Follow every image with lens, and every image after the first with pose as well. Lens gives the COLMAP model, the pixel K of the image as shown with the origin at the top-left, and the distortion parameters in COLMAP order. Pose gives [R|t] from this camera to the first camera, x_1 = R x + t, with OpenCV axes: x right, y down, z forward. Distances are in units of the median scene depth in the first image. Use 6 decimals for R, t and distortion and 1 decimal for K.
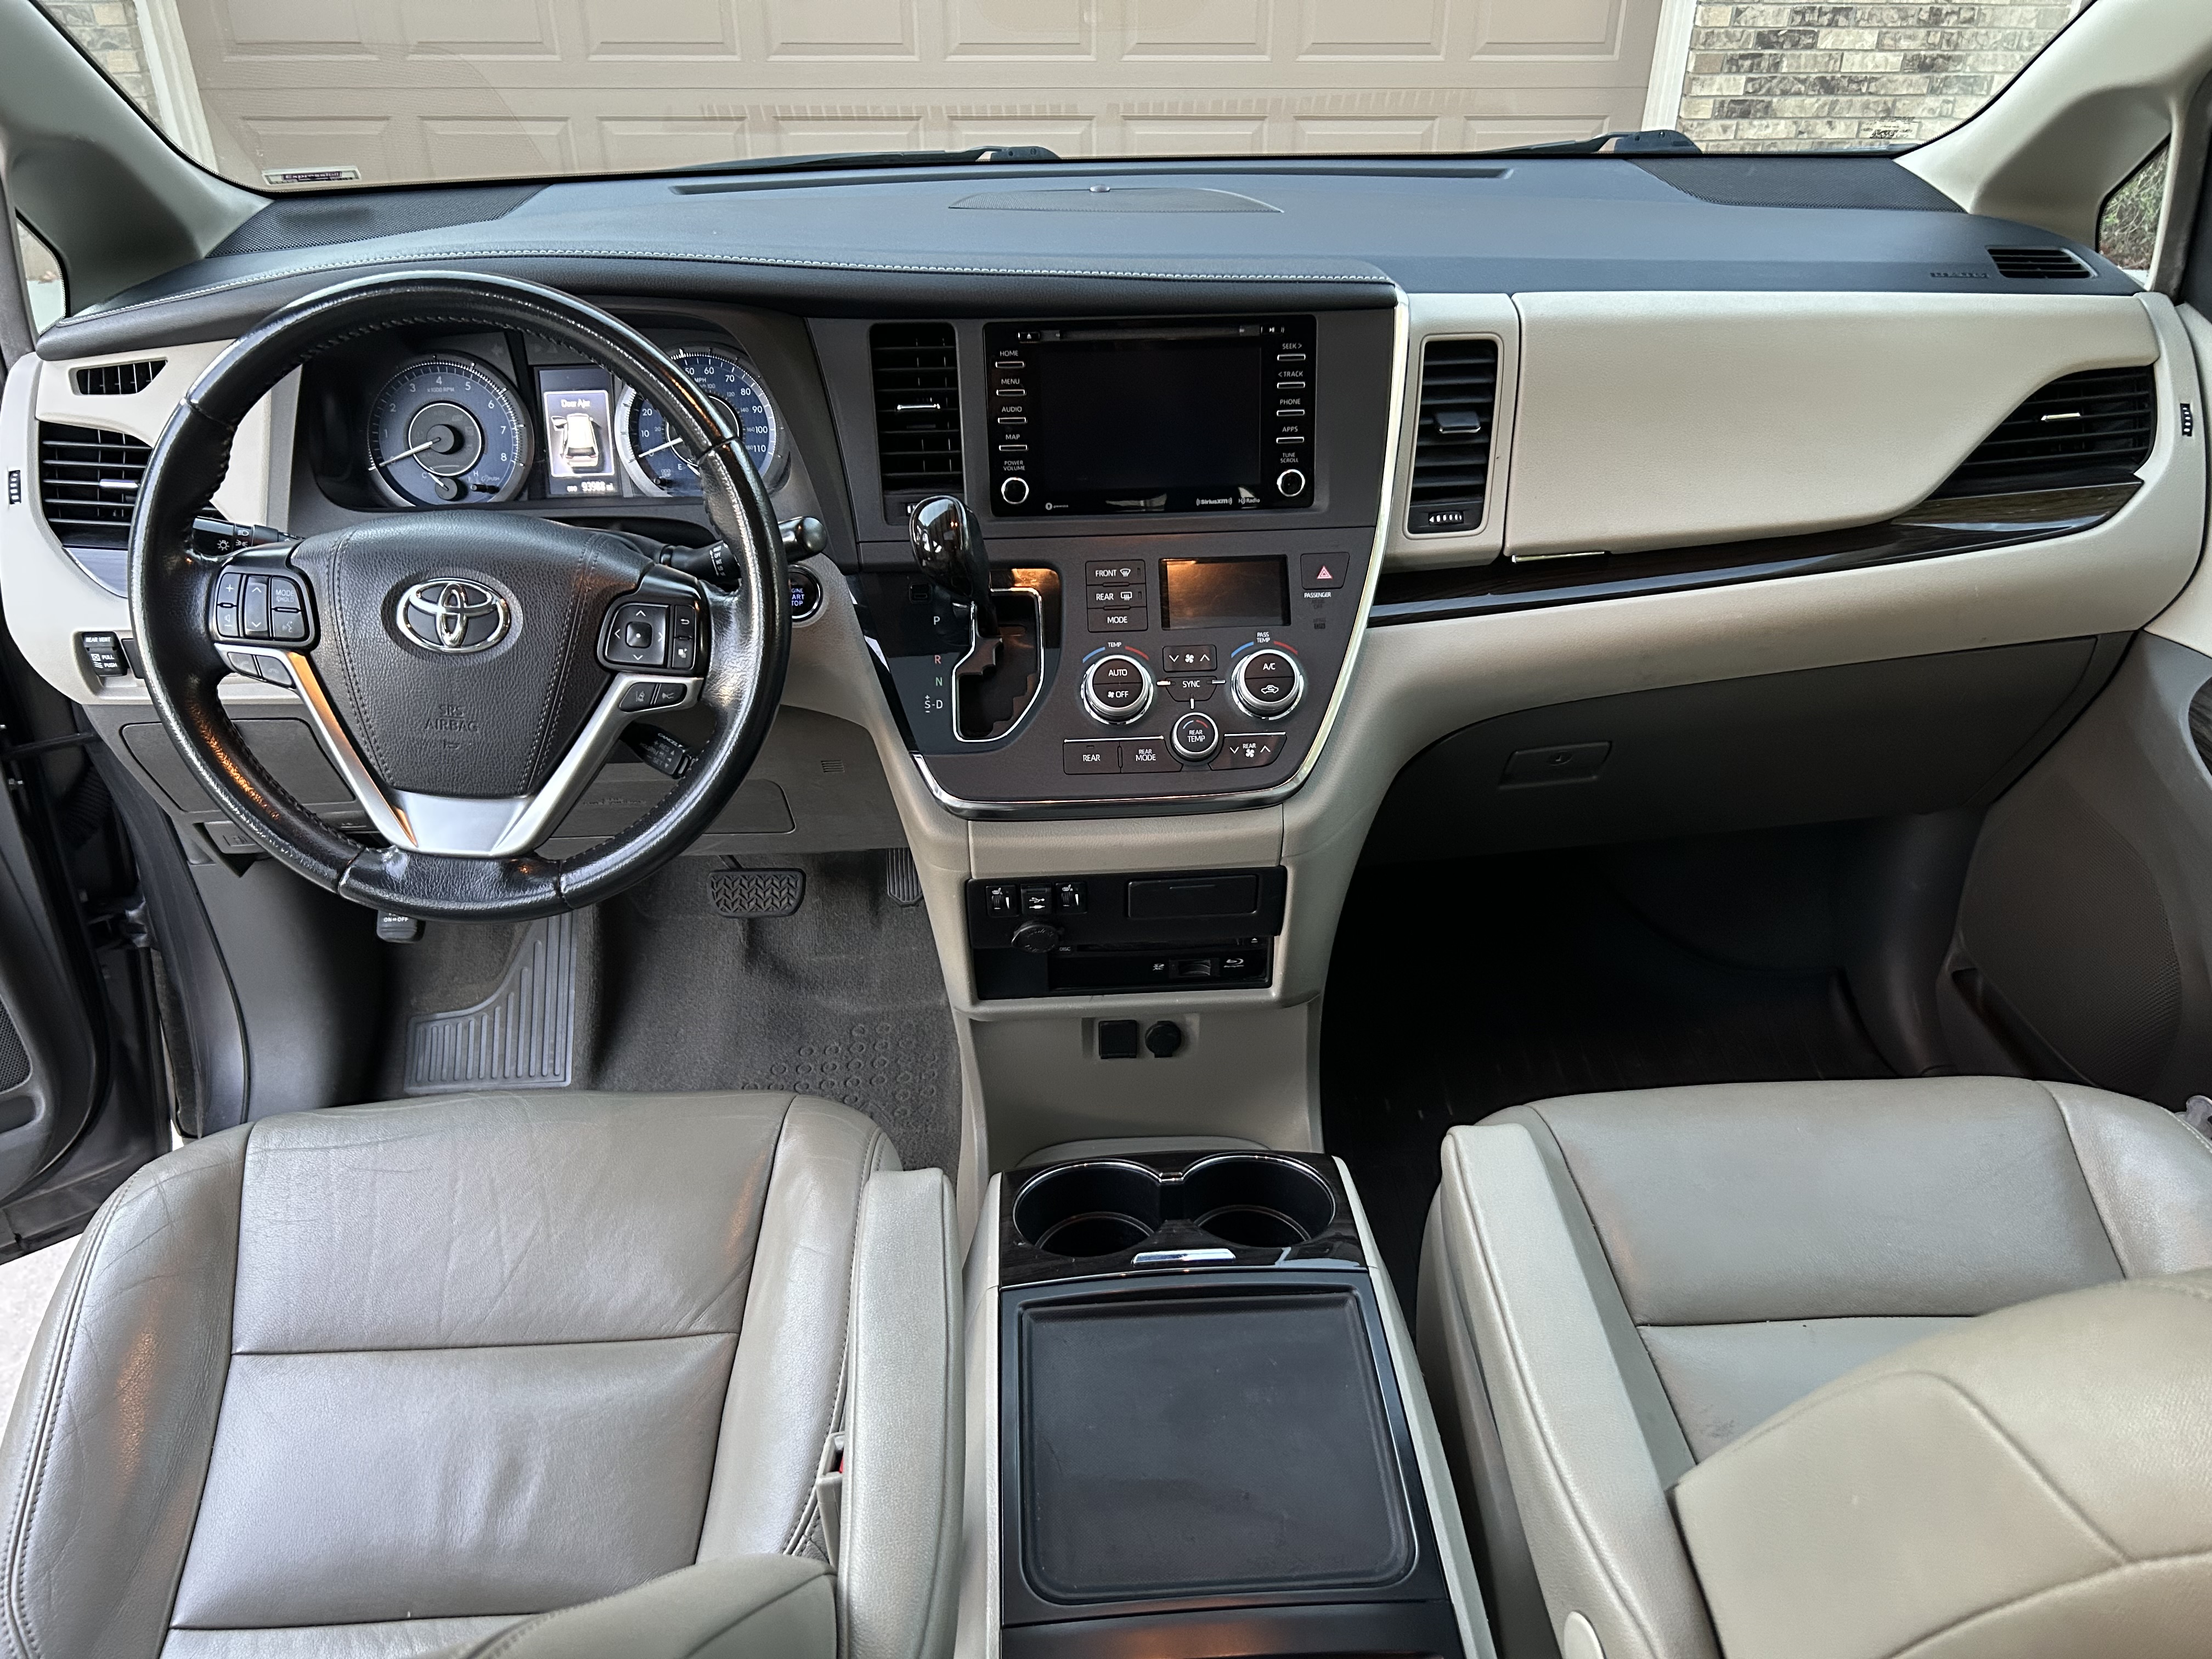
lens RADIAL K [[1654.1, 0, 1115.7], [0, 1654.1, 835.2], [0, 0, 1]] dist [0.189882, -0.542396]
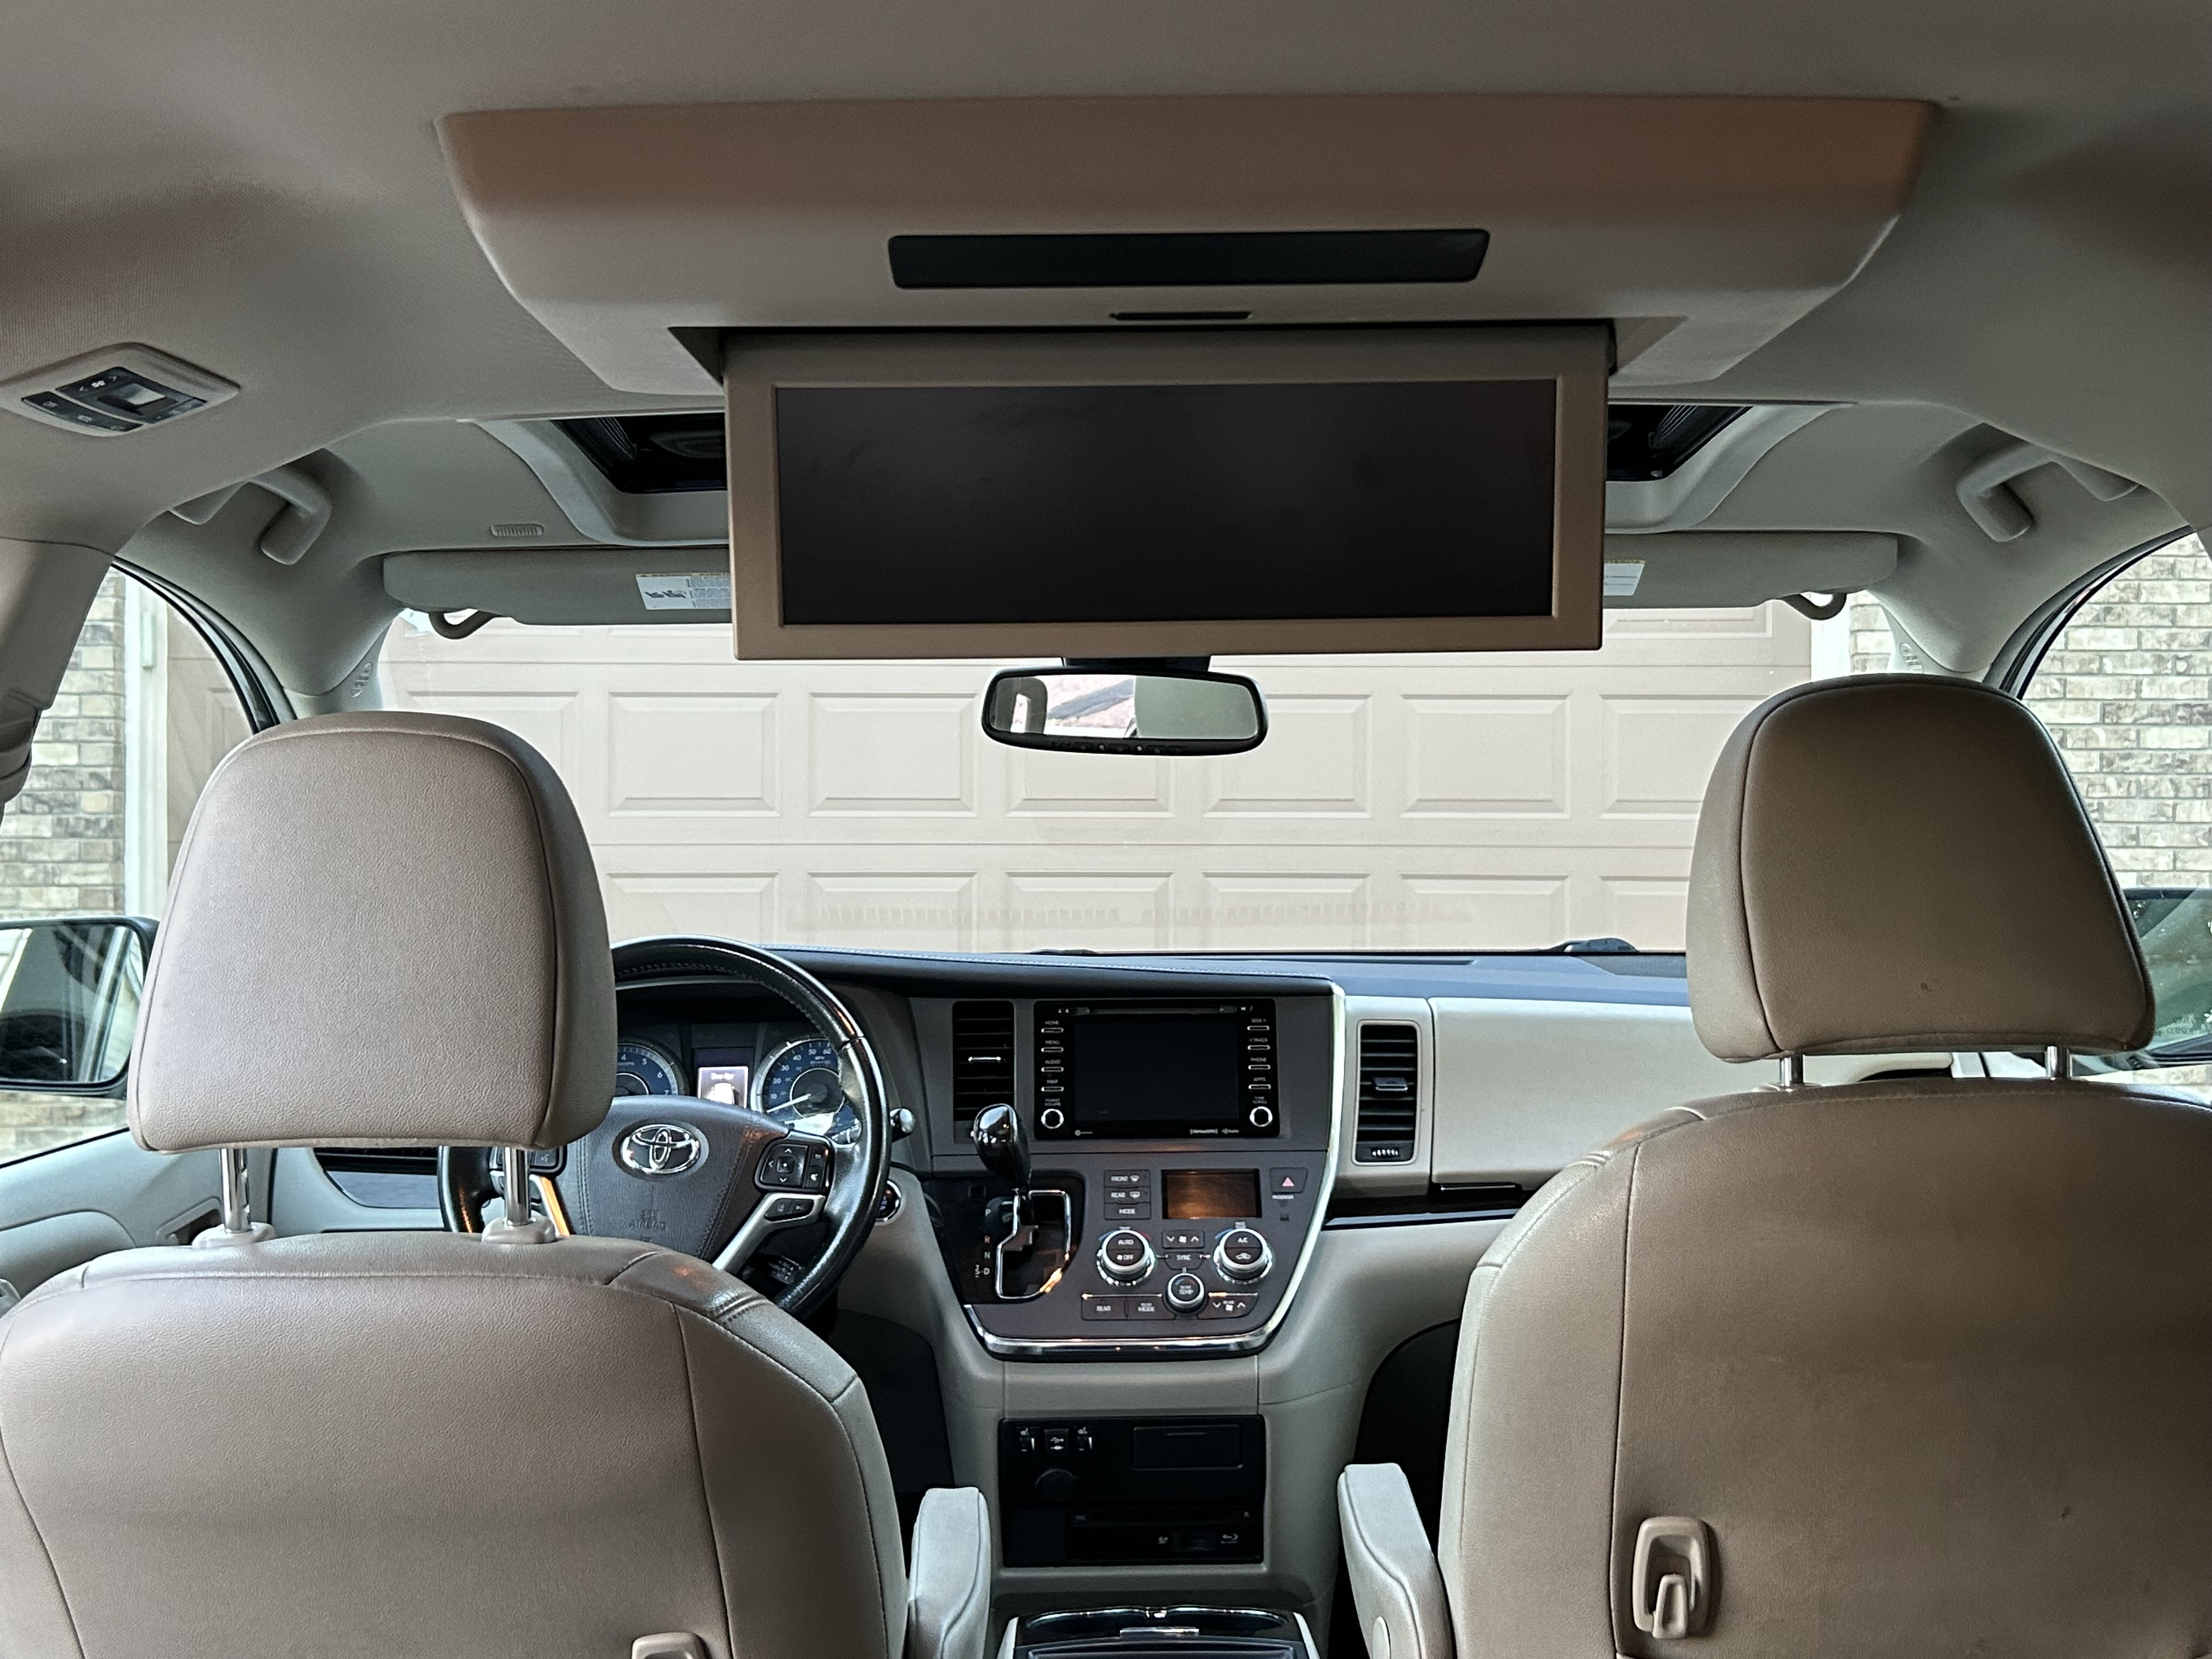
lens RADIAL K [[2396.6, 0, 1106.0], [0, 2396.6, 829.5], [0, 0, 1]] dist [0.013017, 0.020272]
pose [[0.998908, 0.004546, -0.046497, 0.070073], [-0.027332, 0.864027, -0.502702, 0.554239], [0.037889, 0.503424, 0.863208, -0.763935]]
